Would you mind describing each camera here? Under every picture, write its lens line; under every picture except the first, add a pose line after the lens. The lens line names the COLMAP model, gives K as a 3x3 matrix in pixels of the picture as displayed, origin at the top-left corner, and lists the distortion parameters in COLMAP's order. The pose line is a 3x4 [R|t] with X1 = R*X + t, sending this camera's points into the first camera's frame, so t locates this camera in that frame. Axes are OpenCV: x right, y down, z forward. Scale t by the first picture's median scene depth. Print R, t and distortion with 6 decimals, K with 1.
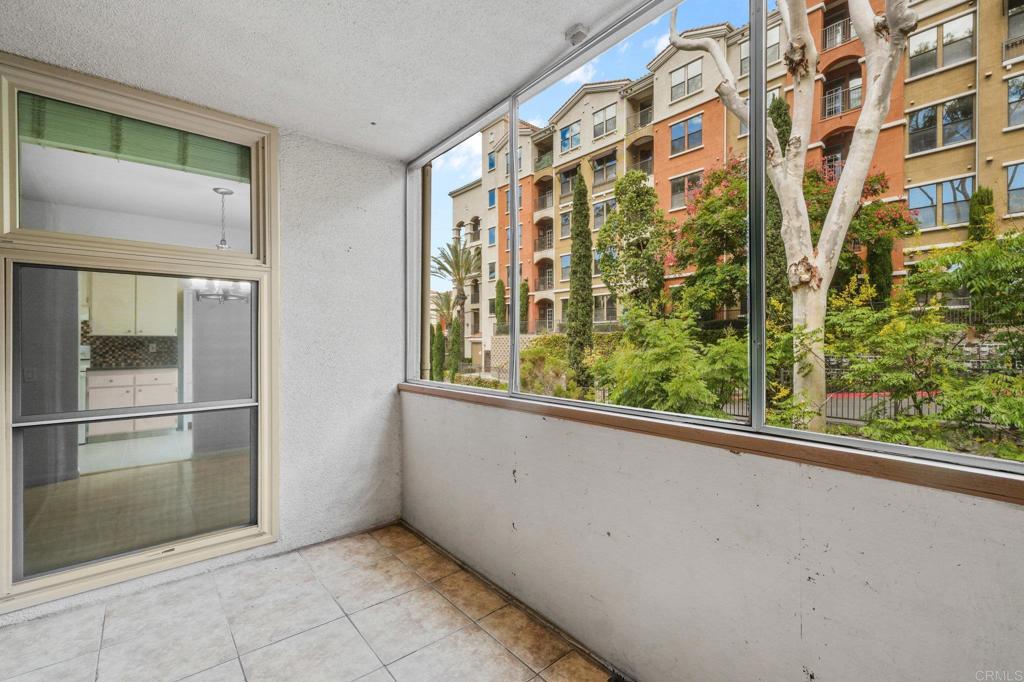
lens RADIAL K [[445.3, 0, 525.4], [0, 445.3, 342.4], [0, 0, 1]] dist [0.003801, 0.000101]
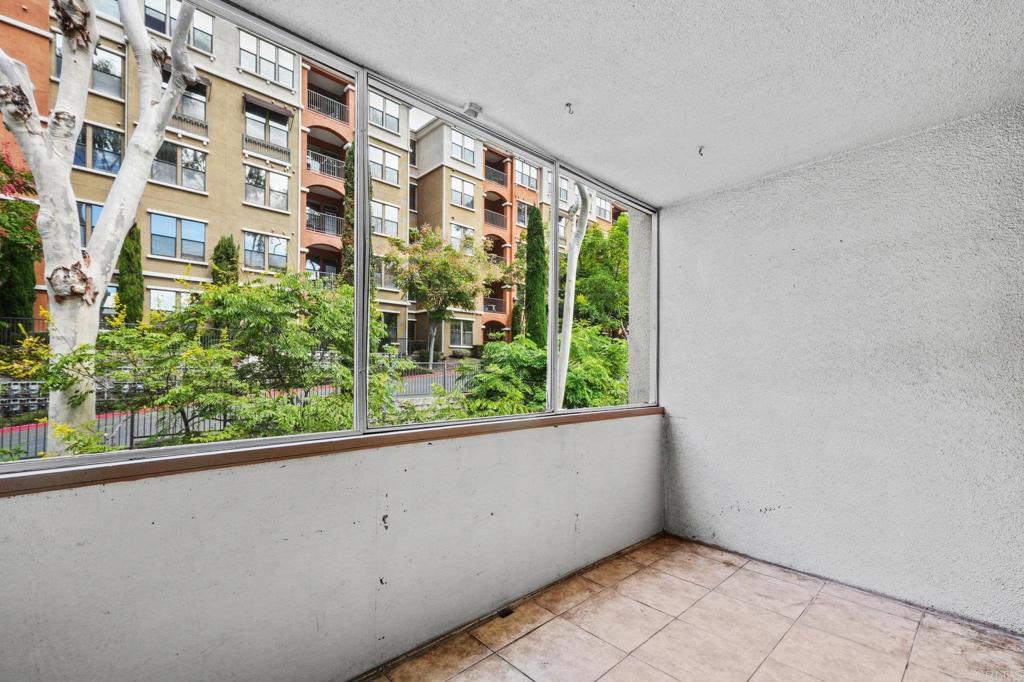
lens RADIAL K [[444.6, 0, 524.4], [0, 444.6, 363.6], [0, 0, 1]] dist [0.000470, -0.000049]
pose [[-0.051540, 0.009429, 0.998626, -0.244545], [-0.005454, 0.999938, -0.009723, -0.000499], [-0.998656, -0.005947, -0.051485, 0.210180]]
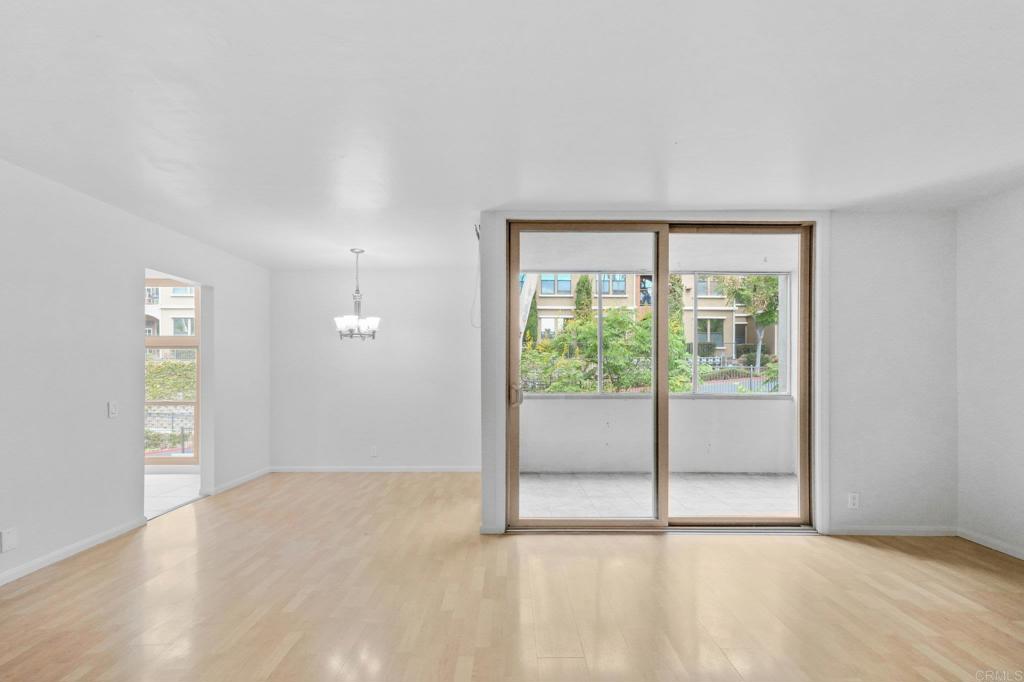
lens RADIAL K [[455.0, 0, 518.7], [0, 455.0, 367.0], [0, 0, 1]] dist [0.014093, -0.000080]
pose [[0.640567, 0.006547, 0.767875, -0.637115], [-0.002643, 0.999977, -0.006320, -0.002823], [-0.767898, 0.002019, 0.640569, -0.074134]]
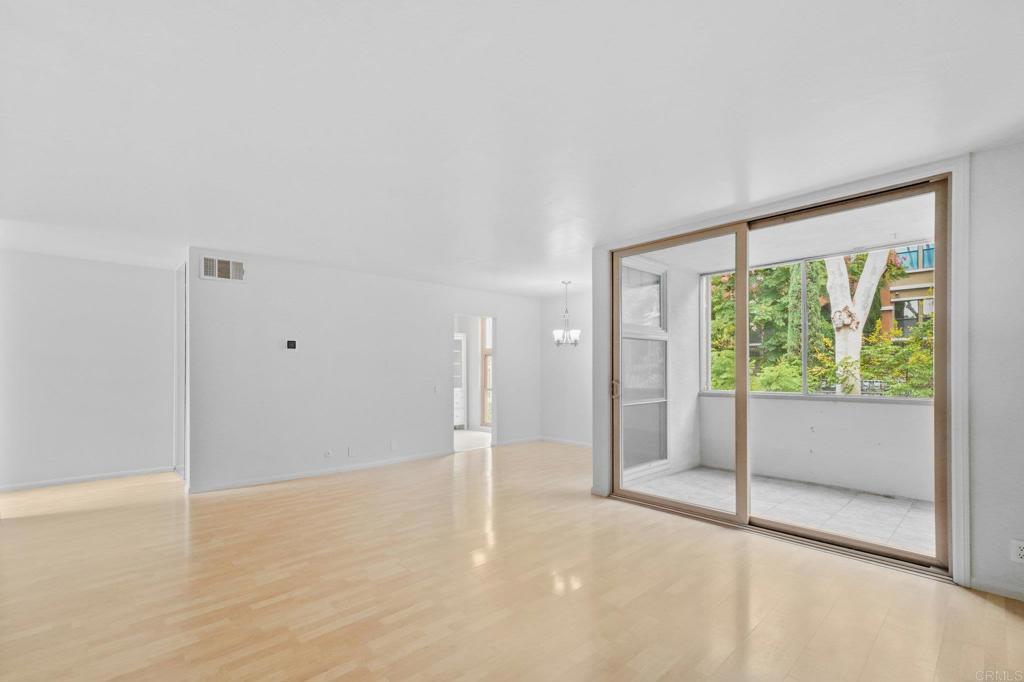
lens RADIAL K [[455.0, 0, 518.7], [0, 455.0, 367.0], [0, 0, 1]] dist [0.014093, -0.000080]
pose [[0.998592, -0.001944, 0.053020, -0.444771], [0.002143, 0.999991, -0.003694, -0.003283], [-0.053012, 0.003803, 0.998587, -0.338996]]
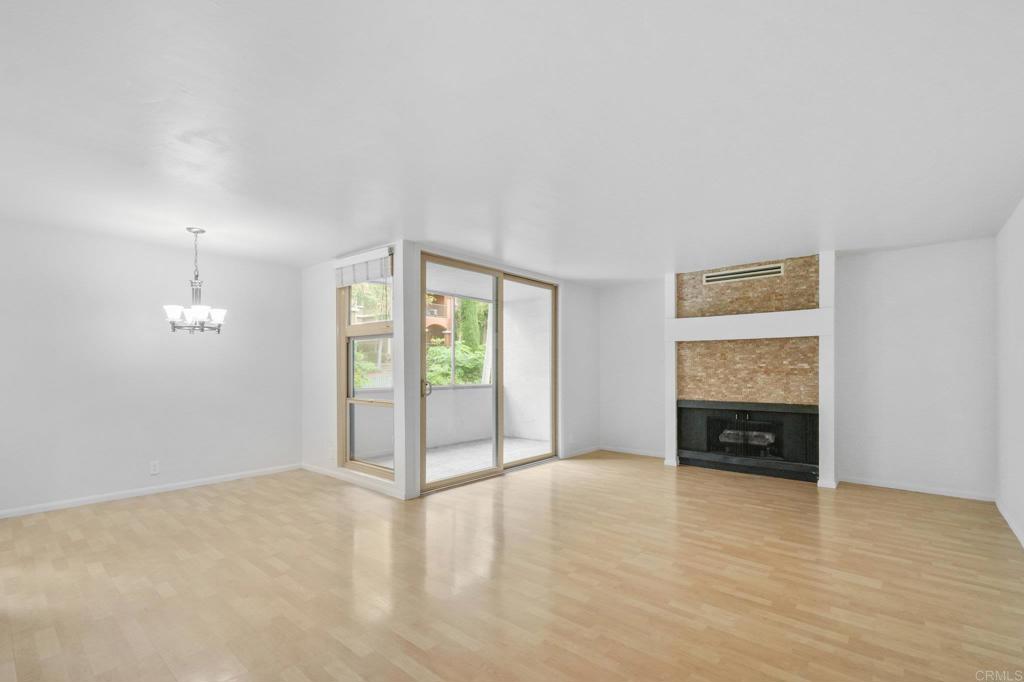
lens RADIAL K [[455.0, 0, 518.7], [0, 455.0, 367.0], [0, 0, 1]] dist [0.014093, -0.000080]
pose [[-0.160798, -0.000358, 0.986987, -0.884314], [-0.004633, 0.999989, -0.000392, -0.005062], [-0.986976, -0.004636, -0.160798, 0.192590]]
